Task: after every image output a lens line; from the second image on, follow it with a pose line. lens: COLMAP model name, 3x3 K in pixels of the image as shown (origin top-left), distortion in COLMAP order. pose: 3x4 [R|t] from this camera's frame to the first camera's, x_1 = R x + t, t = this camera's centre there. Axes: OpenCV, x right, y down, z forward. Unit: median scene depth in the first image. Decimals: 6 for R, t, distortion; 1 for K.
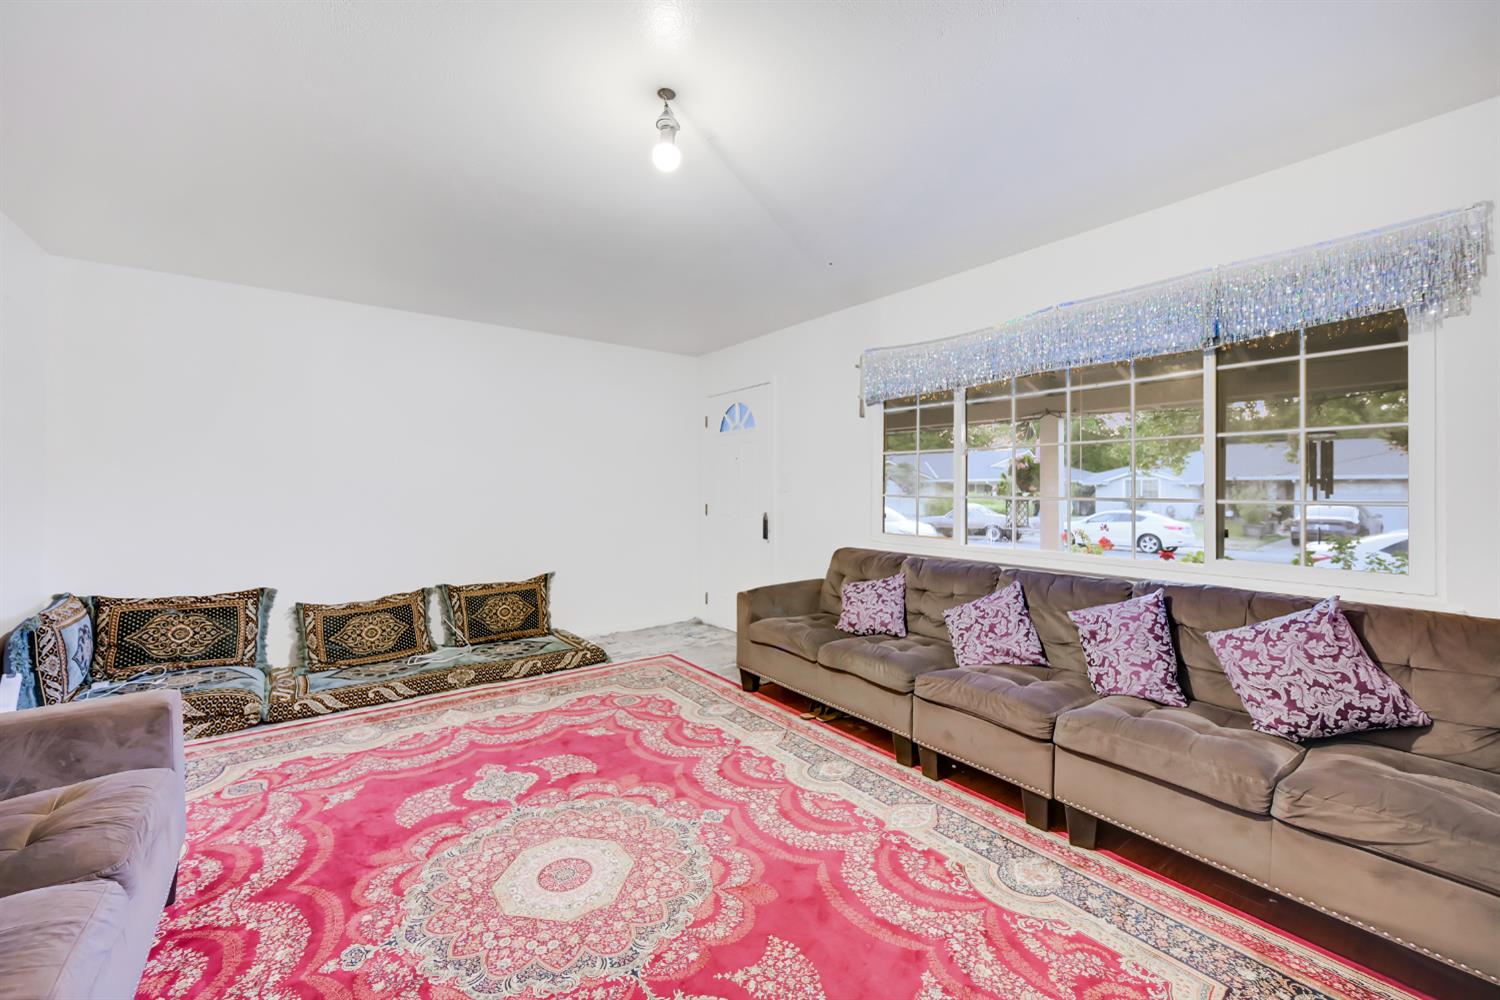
lens RADIAL K [[605.8, 0, 746.7], [0, 605.8, 492.2], [0, 0, 1]] dist [0.000117, 0.000031]
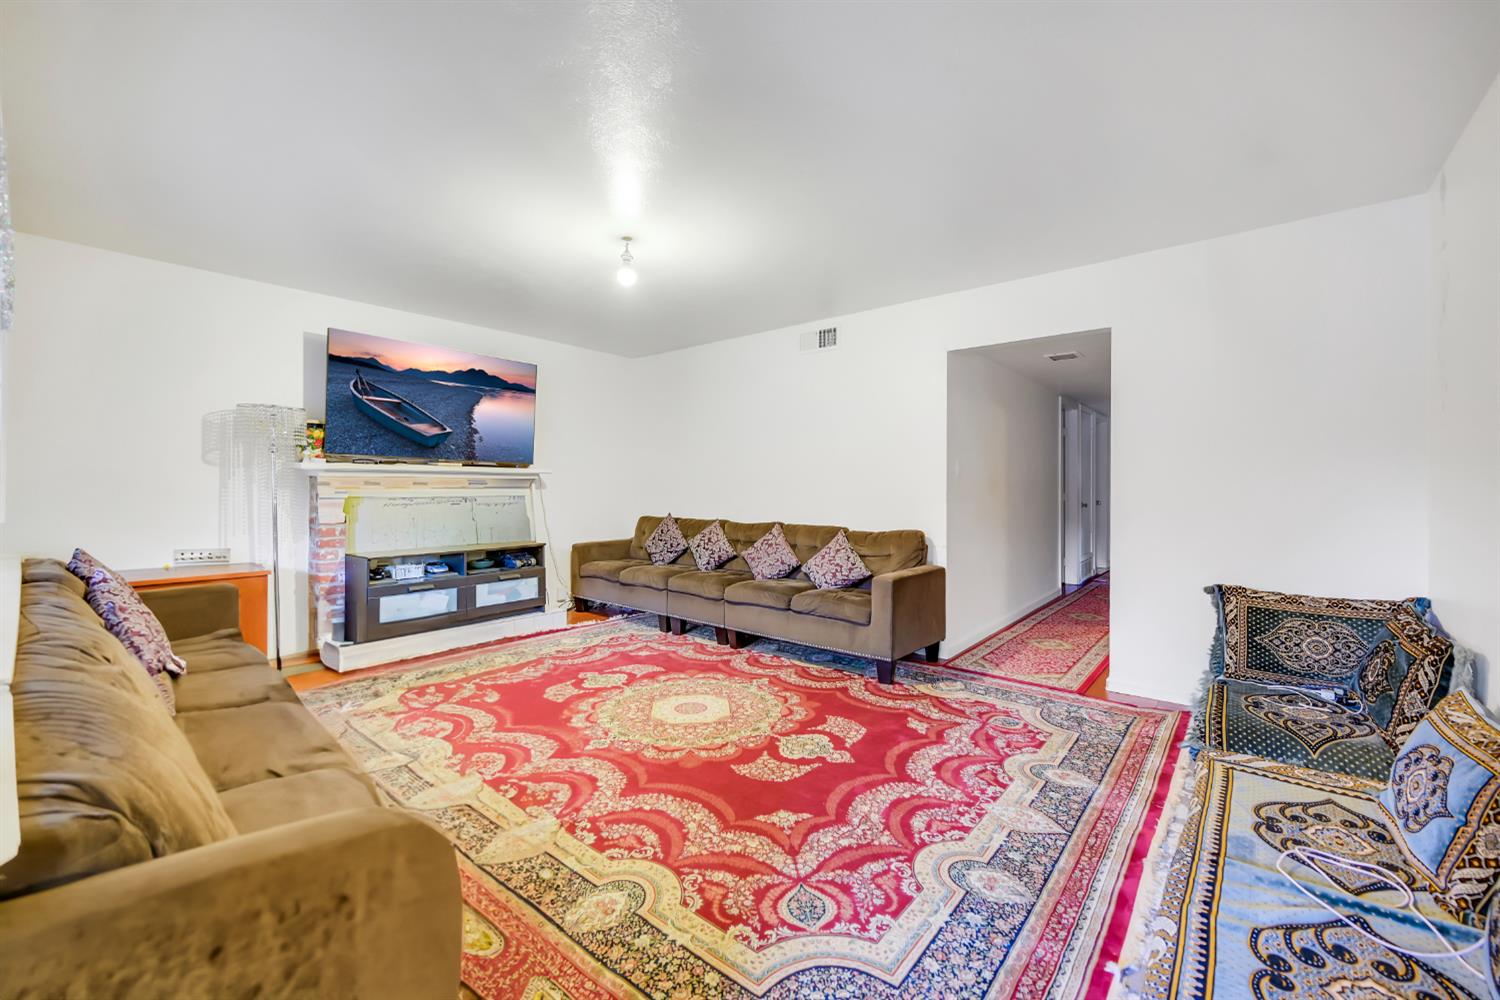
lens RADIAL K [[605.8, 0, 756.5], [0, 605.8, 492.1], [0, 0, 1]] dist [0.000117, 0.000031]
pose [[-0.972268, -0.000637, -0.233869, -0.063418], [-0.004039, 0.999893, 0.014068, 0.019552], [0.233835, 0.014623, -0.972166, 1.847417]]
